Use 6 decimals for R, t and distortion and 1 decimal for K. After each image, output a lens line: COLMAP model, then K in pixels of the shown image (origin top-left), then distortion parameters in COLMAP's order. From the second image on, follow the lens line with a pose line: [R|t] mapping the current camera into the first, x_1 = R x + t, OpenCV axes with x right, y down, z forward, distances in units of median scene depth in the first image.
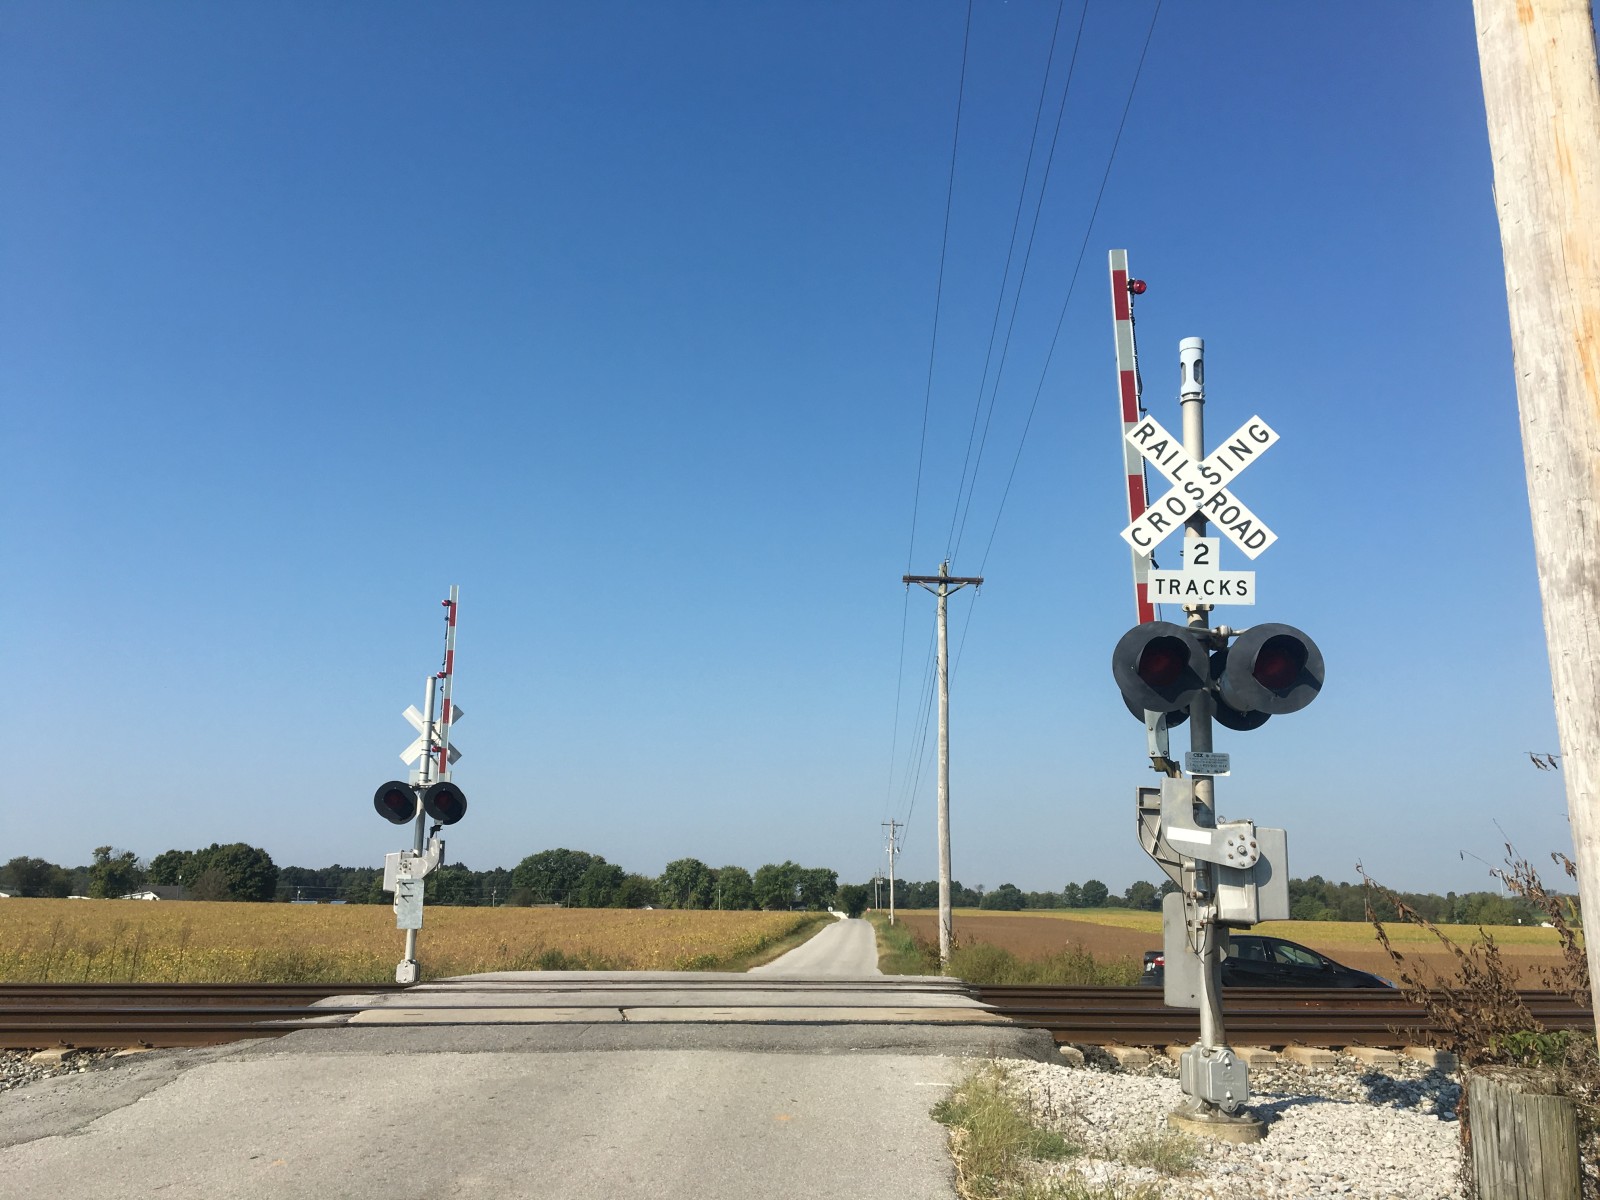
lens RADIAL K [[1346.7, 0, 793.0], [0, 1346.7, 592.3], [0, 0, 1]] dist [0.101742, -0.156307]
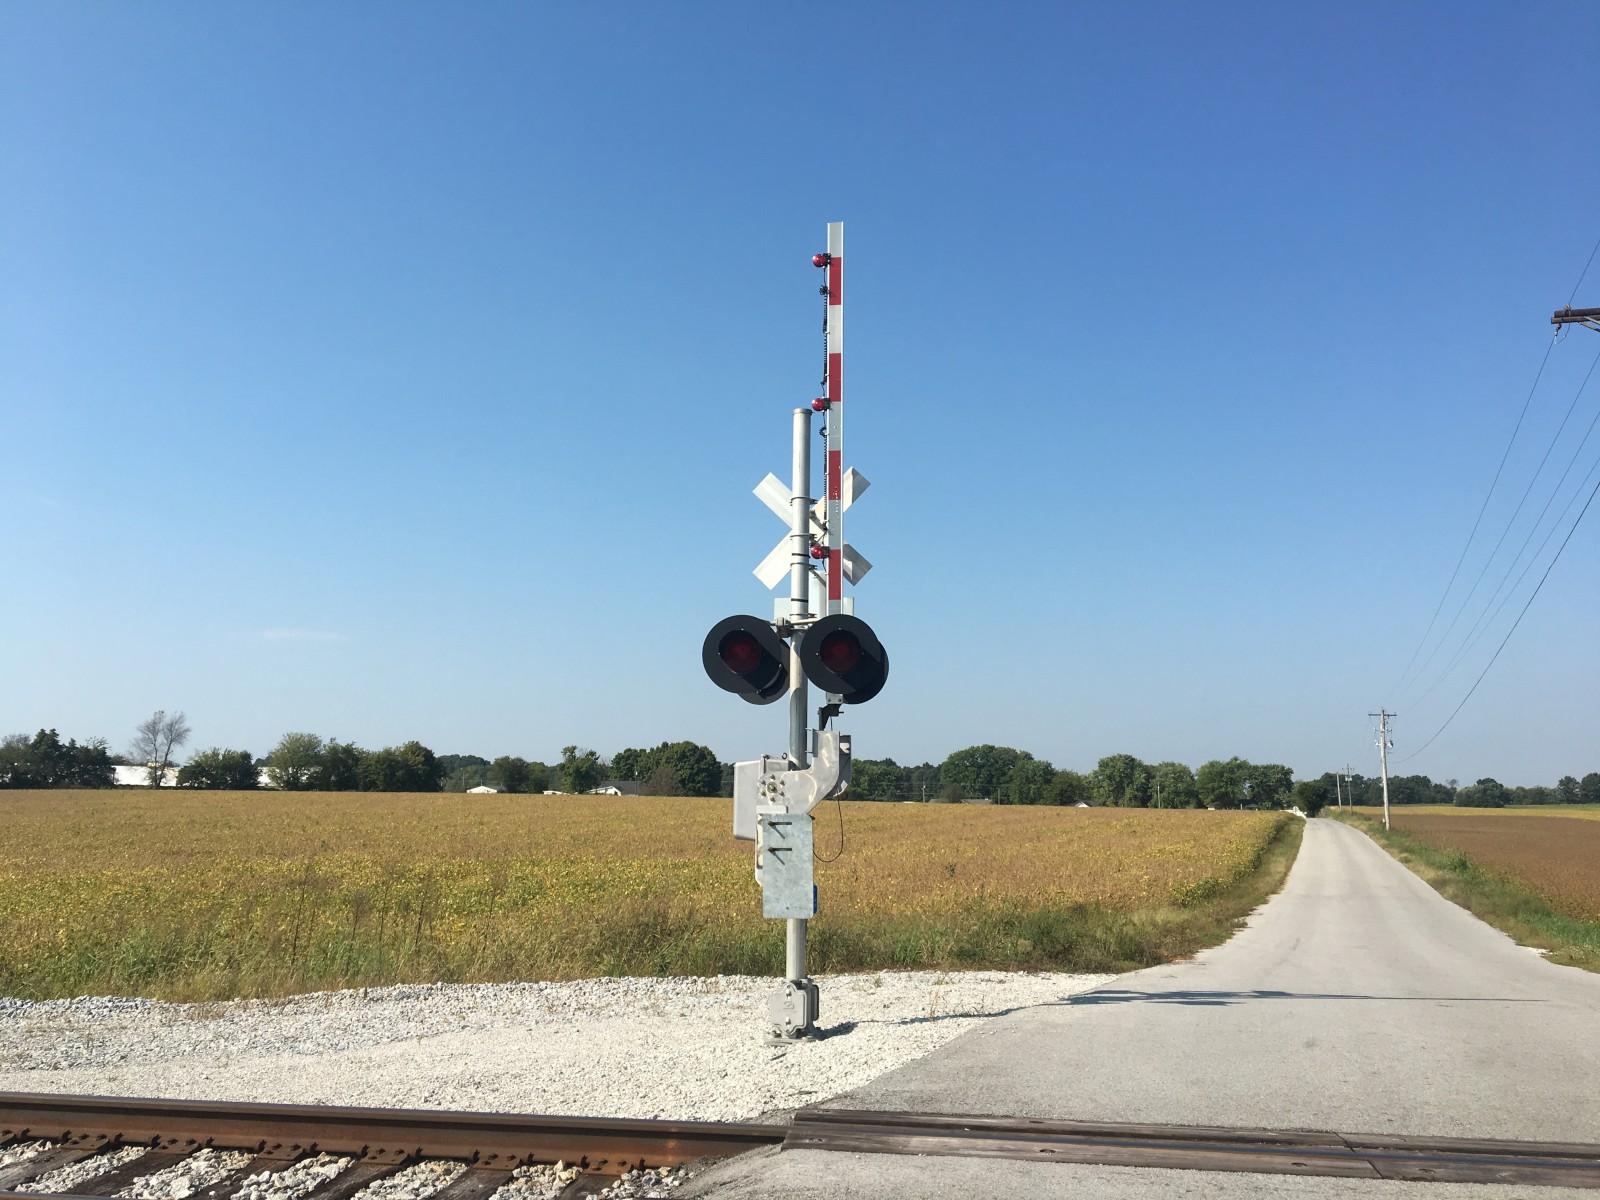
lens RADIAL K [[1346.7, 0, 793.0], [0, 1346.7, 592.3], [0, 0, 1]] dist [0.101742, -0.156307]
pose [[0.953410, -0.046535, -0.298068, -0.257841], [0.068780, 0.995540, 0.064577, 0.188926], [0.293734, -0.082069, 0.952358, 1.047561]]
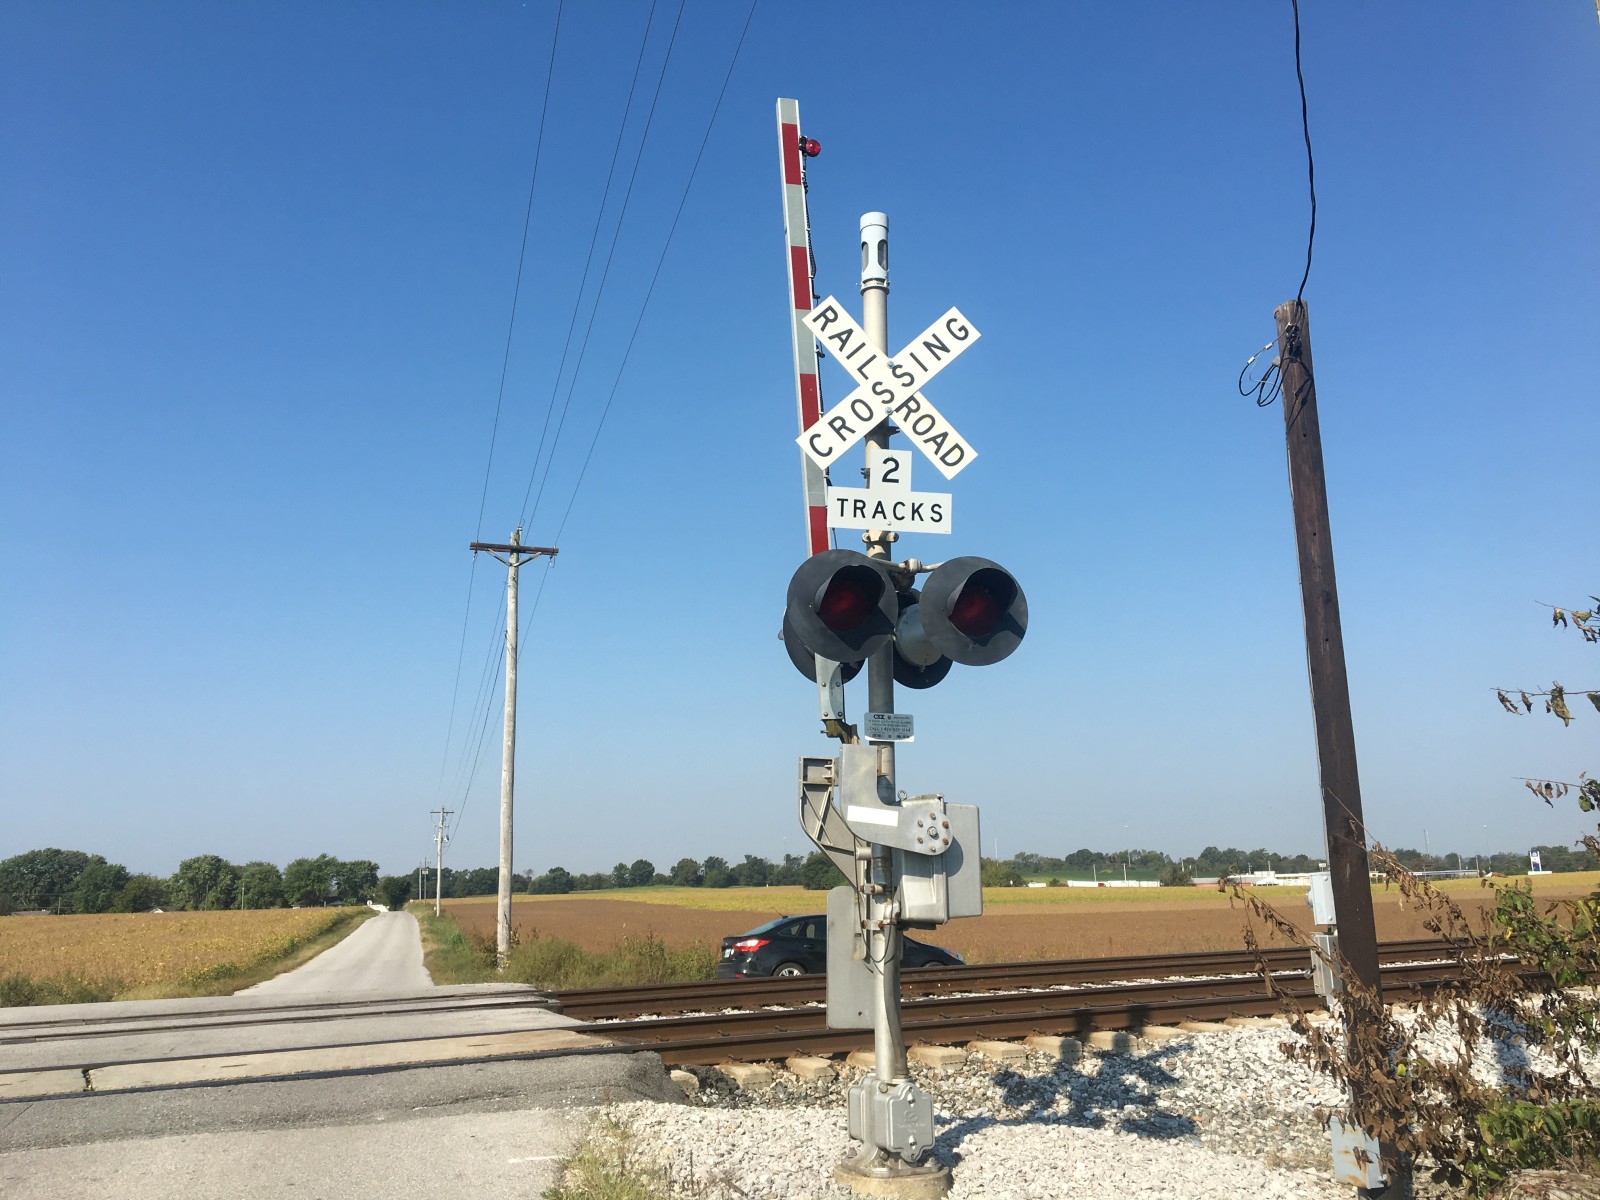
lens RADIAL K [[1346.7, 0, 793.0], [0, 1346.7, 592.3], [0, 0, 1]] dist [0.101742, -0.156307]
pose [[0.948035, 0.030104, 0.316737, -0.006107], [-0.033829, 0.999408, 0.006265, 0.031016], [-0.316361, -0.016654, 0.948493, 0.185713]]
